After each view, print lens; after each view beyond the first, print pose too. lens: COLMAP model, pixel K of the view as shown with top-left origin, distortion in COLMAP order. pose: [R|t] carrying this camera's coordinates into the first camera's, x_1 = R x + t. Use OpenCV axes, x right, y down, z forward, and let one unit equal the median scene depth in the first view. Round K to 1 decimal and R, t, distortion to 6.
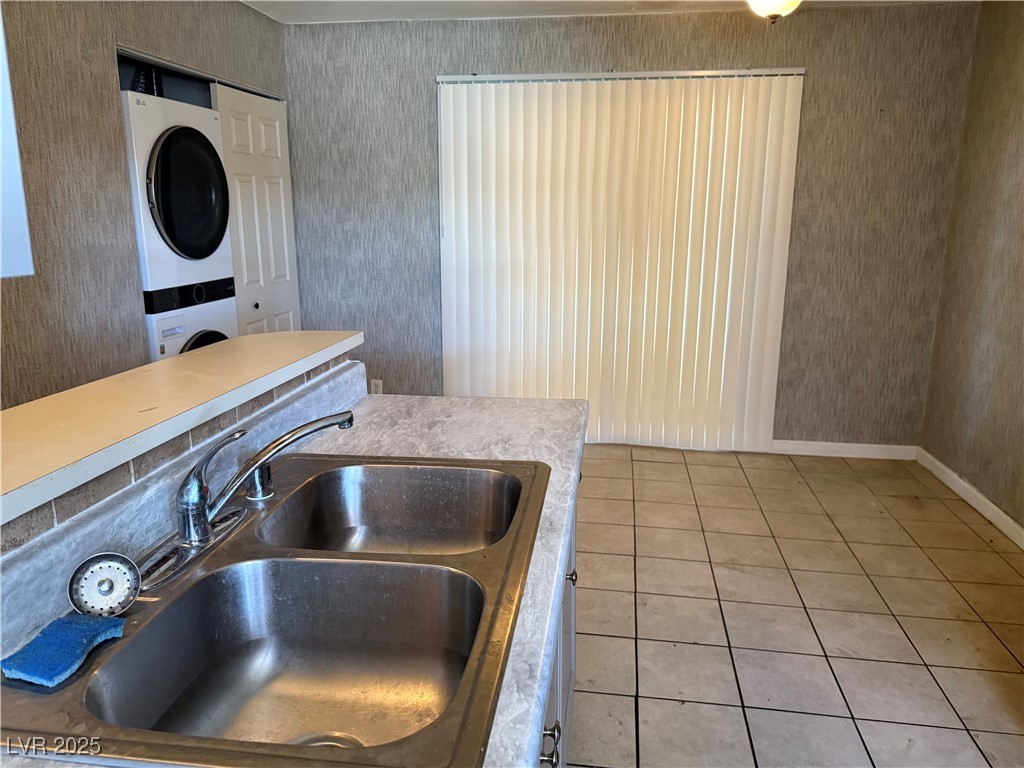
lens RADIAL K [[739.1, 0, 512.0], [0, 739.1, 384.0], [0, 0, 1]] dist [0.185546, -0.297590]
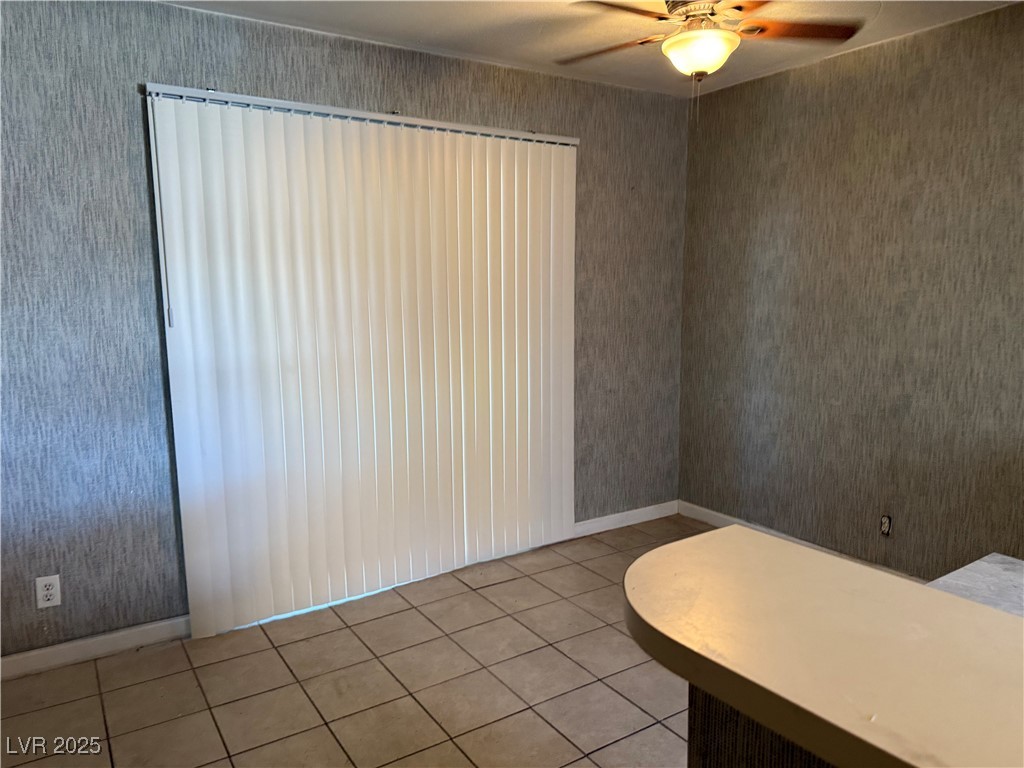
lens RADIAL K [[725.9, 0, 515.9], [0, 725.9, 398.7], [0, 0, 1]] dist [0.034839, -0.039661]
pose [[0.750164, -0.113958, 0.651359, -0.296511], [0.160956, 0.986880, -0.012712, -0.084336], [-0.641364, 0.114376, 0.758664, 0.357947]]
